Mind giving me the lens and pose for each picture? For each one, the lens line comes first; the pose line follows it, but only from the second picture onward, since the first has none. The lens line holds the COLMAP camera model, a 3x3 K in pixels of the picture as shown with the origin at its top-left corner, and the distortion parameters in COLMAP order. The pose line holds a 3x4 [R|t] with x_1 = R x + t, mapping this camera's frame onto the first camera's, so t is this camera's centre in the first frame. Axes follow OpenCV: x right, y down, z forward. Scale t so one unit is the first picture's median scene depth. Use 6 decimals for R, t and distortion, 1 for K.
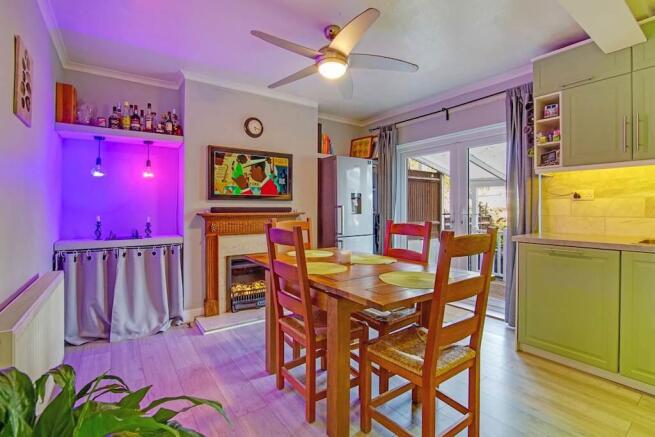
lens RADIAL K [[299.7, 0, 328.8], [0, 299.7, 212.1], [0, 0, 1]] dist [-0.001717, 0.000662]
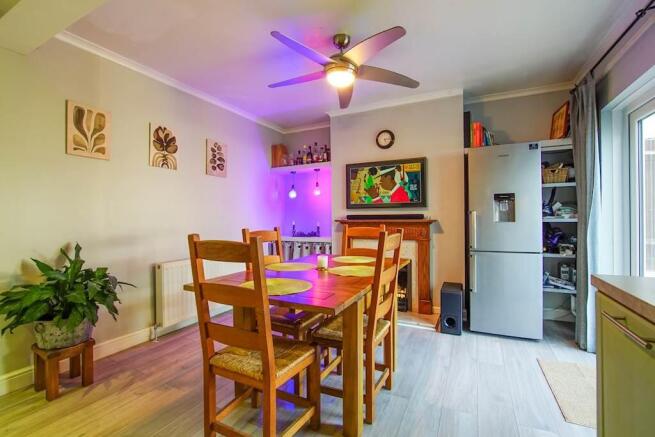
lens RADIAL K [[299.7, 0, 330.0], [0, 299.7, 218.8], [0, 0, 1]] dist [-0.001717, 0.000662]
pose [[0.489344, 0.003173, -0.872085, 0.596161], [-0.002194, 0.999995, 0.002407, -0.003422], [0.872088, 0.000735, 0.489348, 0.320268]]
